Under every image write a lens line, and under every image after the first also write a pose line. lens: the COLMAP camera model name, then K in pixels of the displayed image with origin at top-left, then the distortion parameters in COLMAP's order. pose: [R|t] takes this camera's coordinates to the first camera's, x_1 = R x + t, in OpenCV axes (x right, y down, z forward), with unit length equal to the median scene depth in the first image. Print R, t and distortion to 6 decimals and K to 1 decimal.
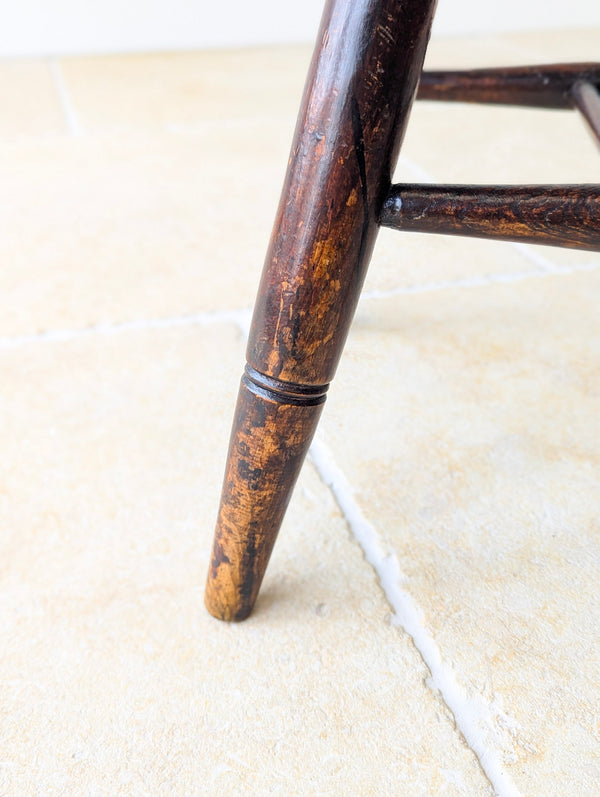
lens RADIAL K [[876.7, 0, 298.4], [0, 876.7, 413.2], [0, 0, 1]] dist [0.026299, 0.000000]
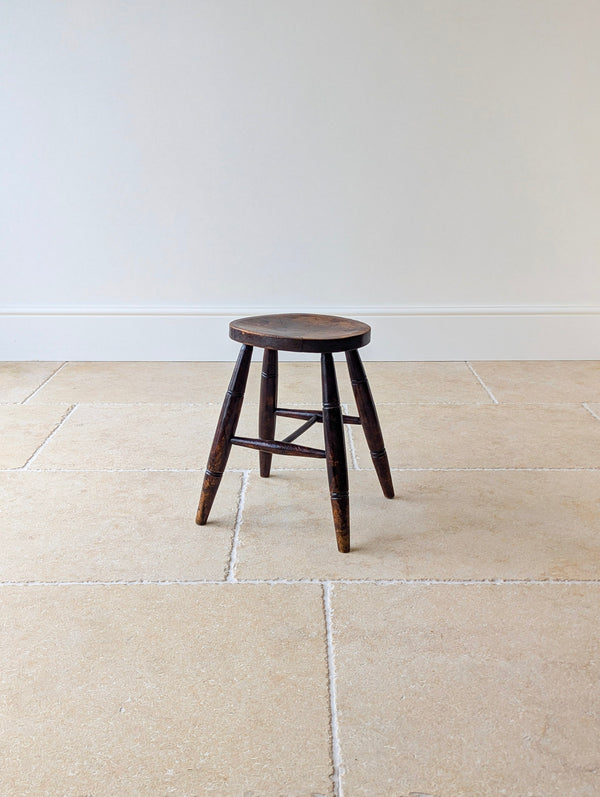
lens RADIAL K [[876.7, 0, 300.9], [0, 876.7, 390.4], [0, 0, 1]] dist [0.026299, 0.000000]
pose [[0.955936, 0.074433, -0.283983, 1.597395], [-0.150402, 0.954907, -0.255993, 0.626150], [0.252123, 0.287424, 0.924025, -3.152839]]
